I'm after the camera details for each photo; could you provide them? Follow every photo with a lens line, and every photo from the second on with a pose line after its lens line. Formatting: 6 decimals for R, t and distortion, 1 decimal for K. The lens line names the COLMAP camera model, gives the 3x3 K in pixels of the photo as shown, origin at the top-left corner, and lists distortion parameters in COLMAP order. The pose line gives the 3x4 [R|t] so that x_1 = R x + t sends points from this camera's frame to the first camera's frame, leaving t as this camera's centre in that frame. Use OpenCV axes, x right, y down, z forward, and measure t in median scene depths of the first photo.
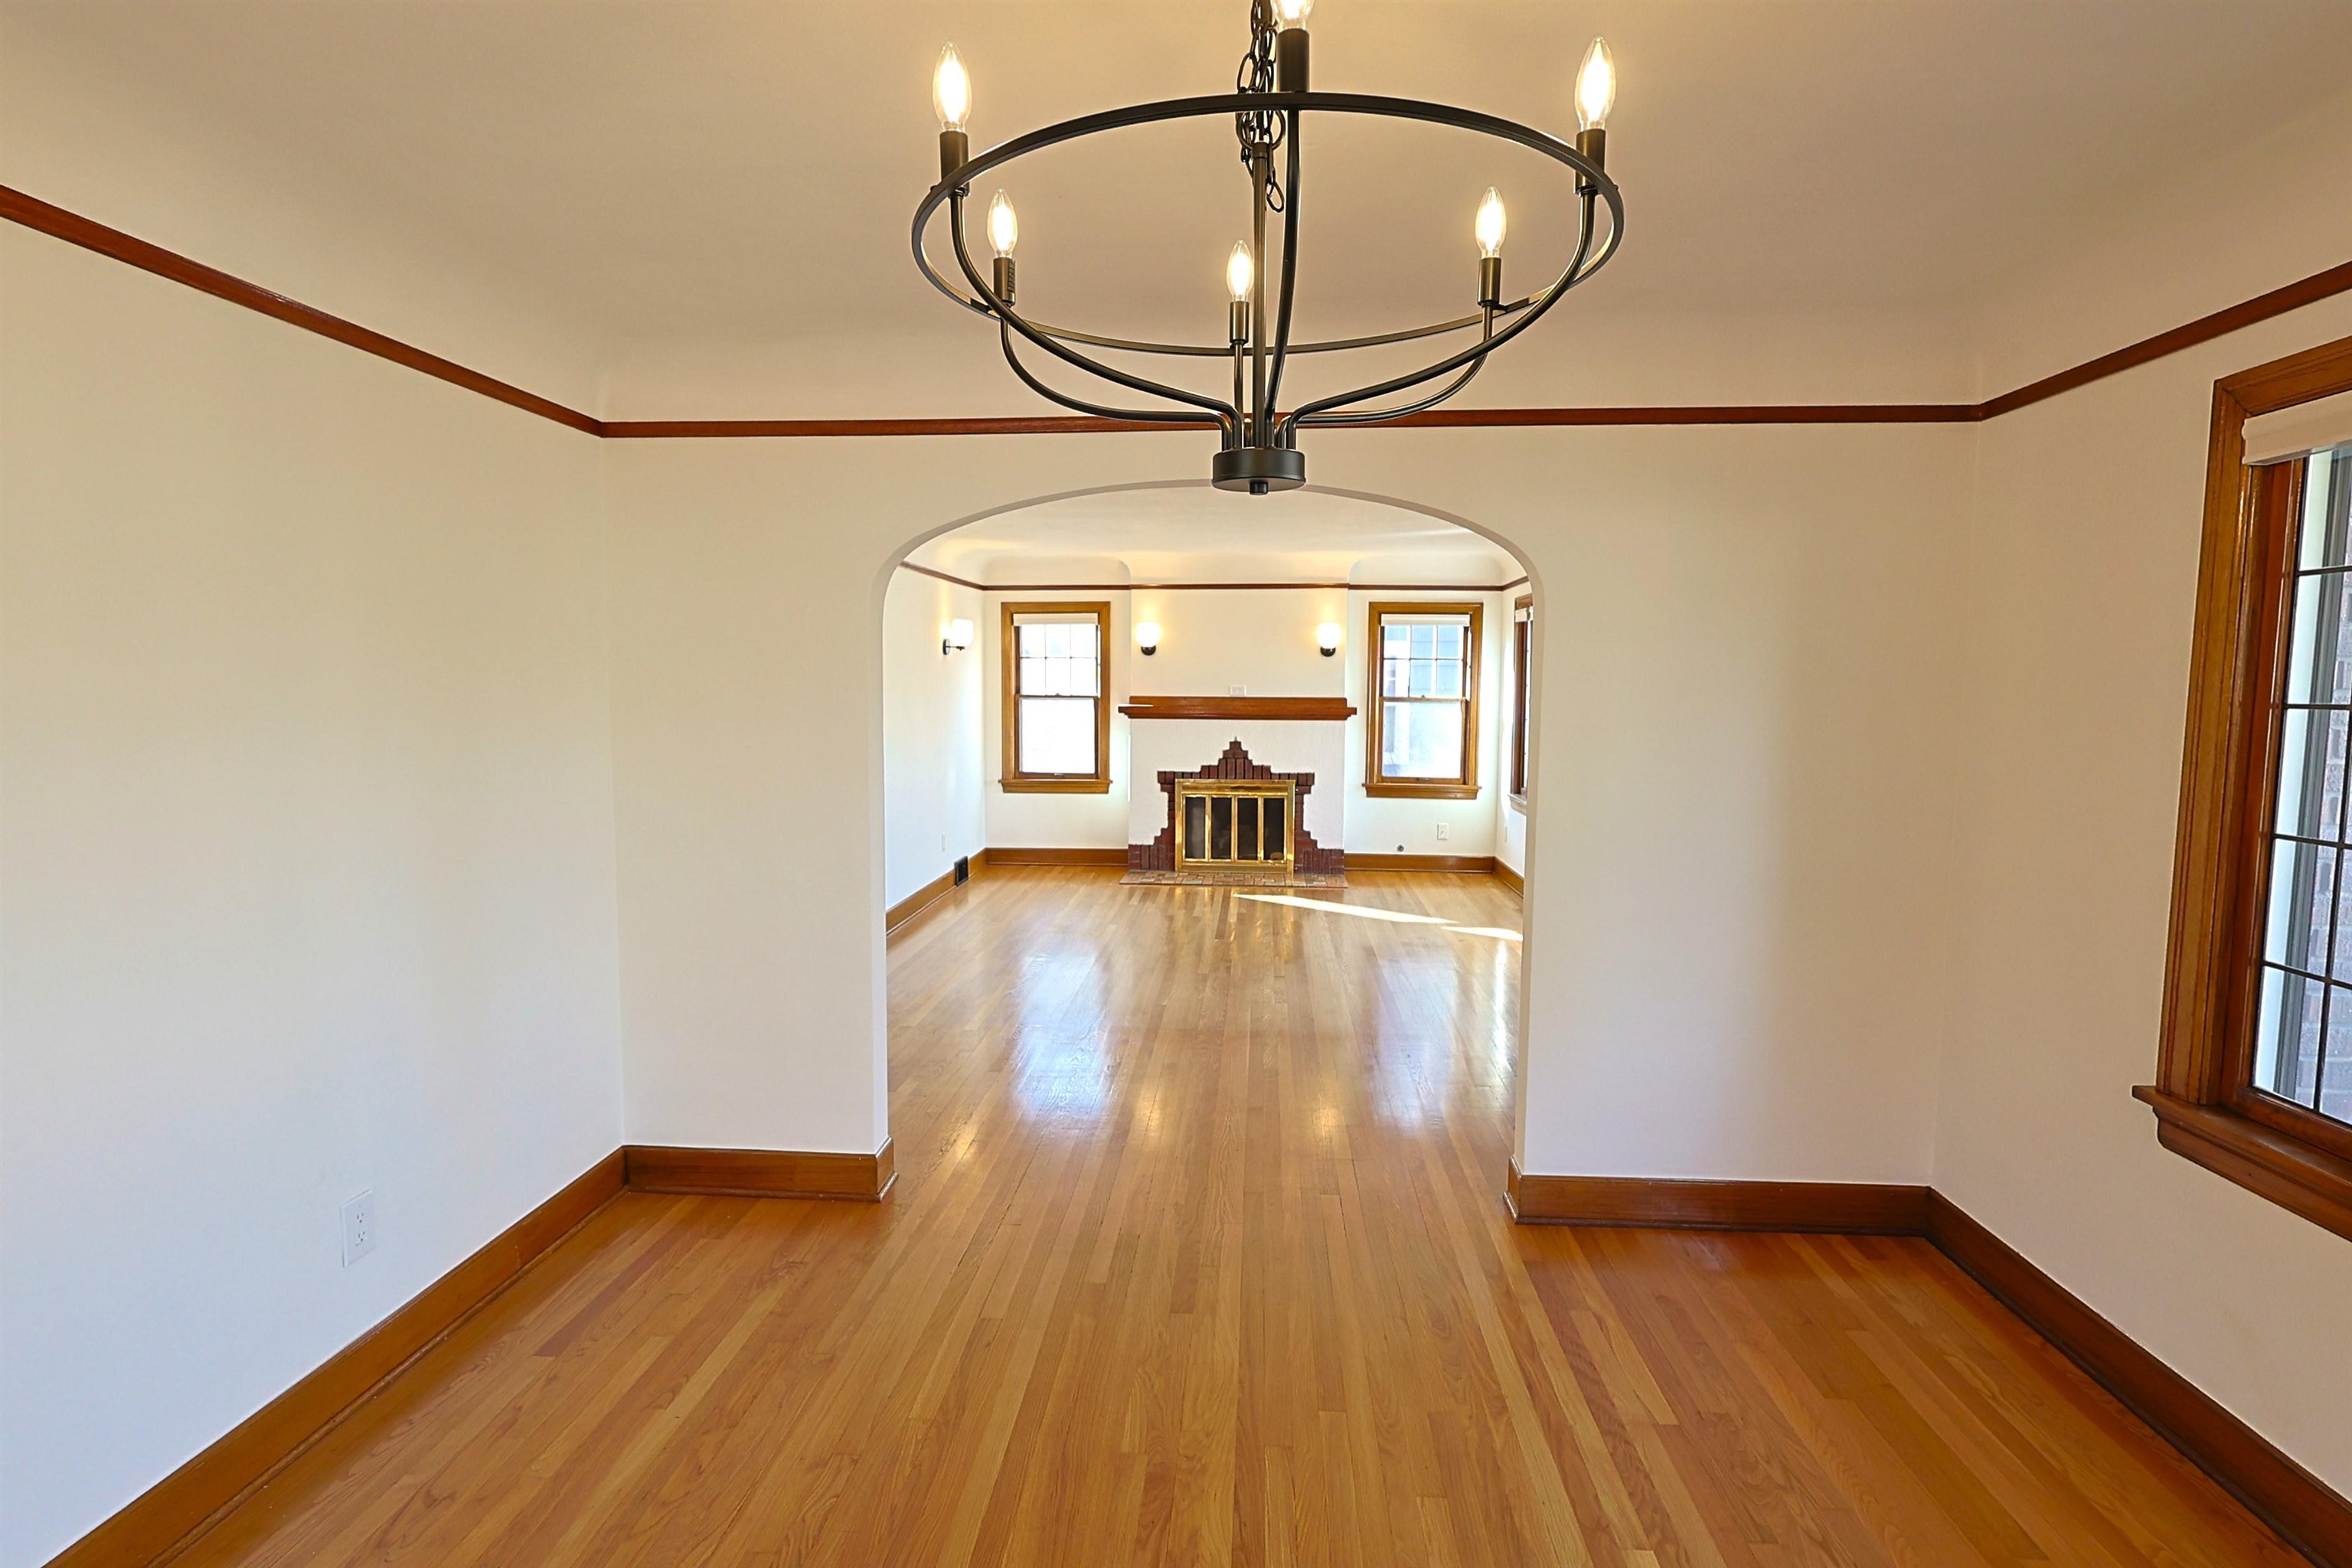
lens RADIAL K [[1196.5, 0, 1167.0], [0, 1196.5, 792.7], [0, 0, 1]] dist [-0.010017, 0.000337]
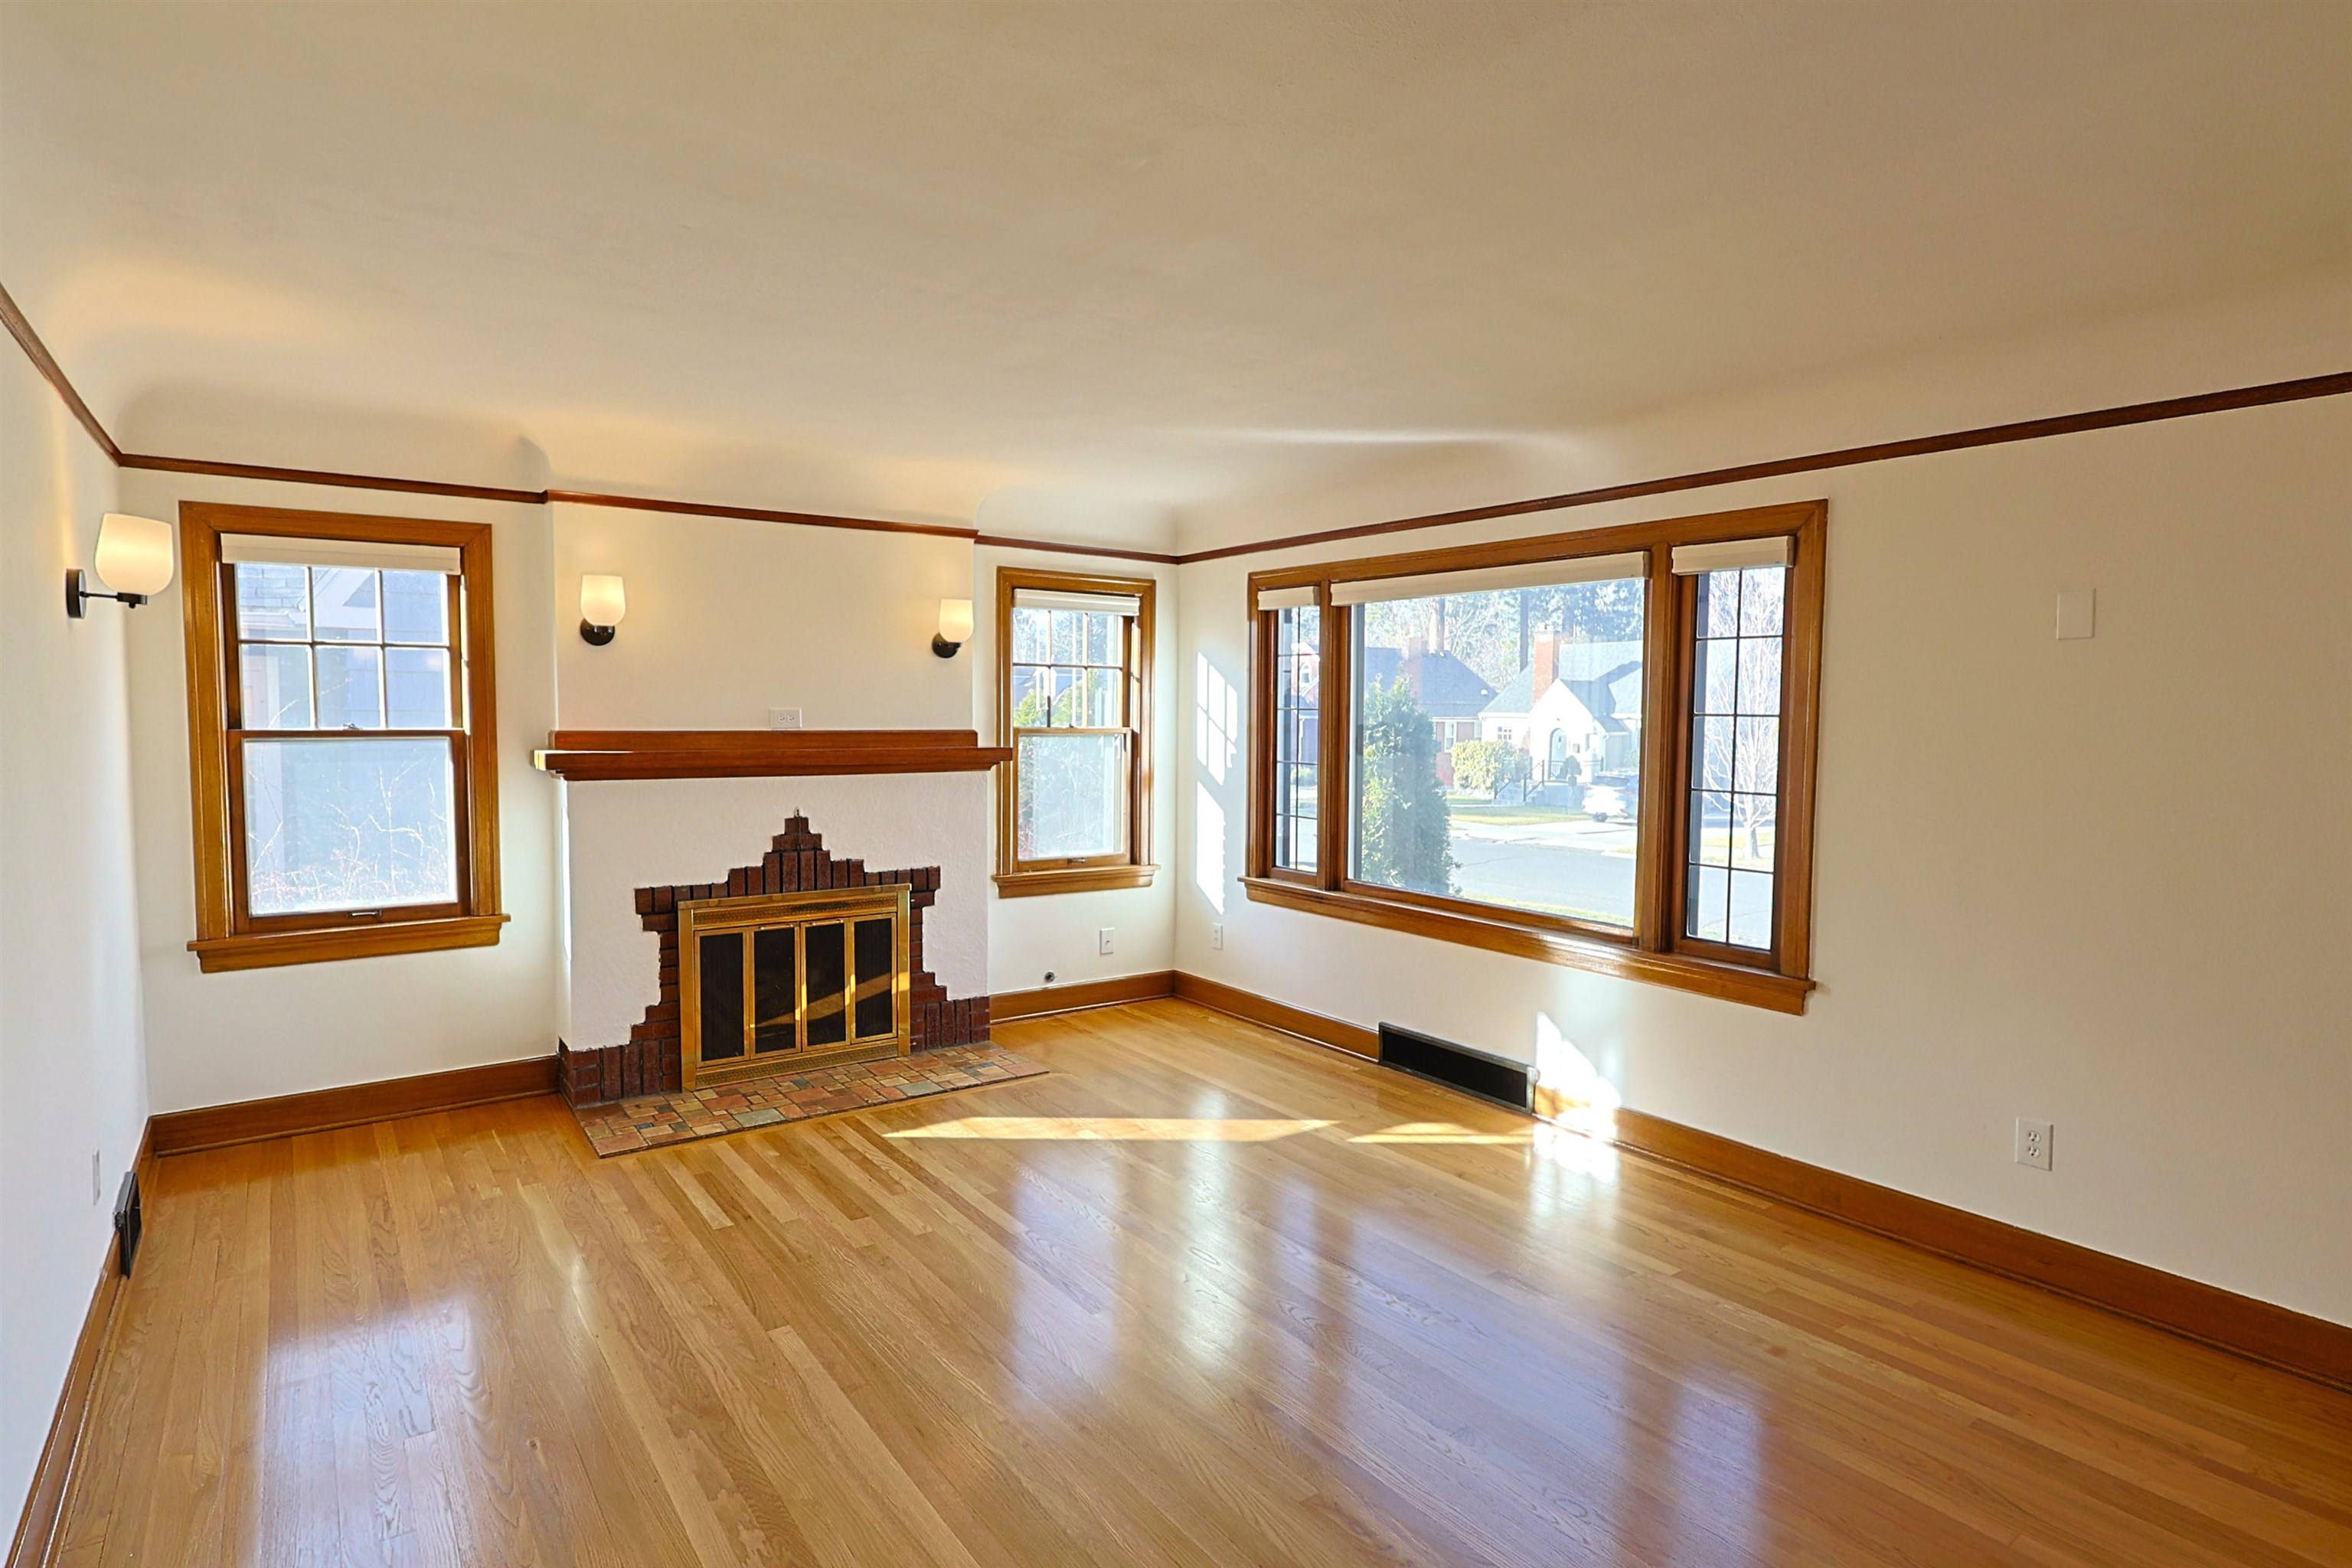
lens RADIAL K [[1237.1, 0, 1176.2], [0, 1237.1, 792.0], [0, 0, 1]] dist [0.002077, 0.000895]
pose [[0.765451, -0.042812, 0.642069, -0.156790], [0.058247, 0.998298, -0.002876, -0.042398], [-0.640853, 0.039601, 0.766642, 0.483065]]
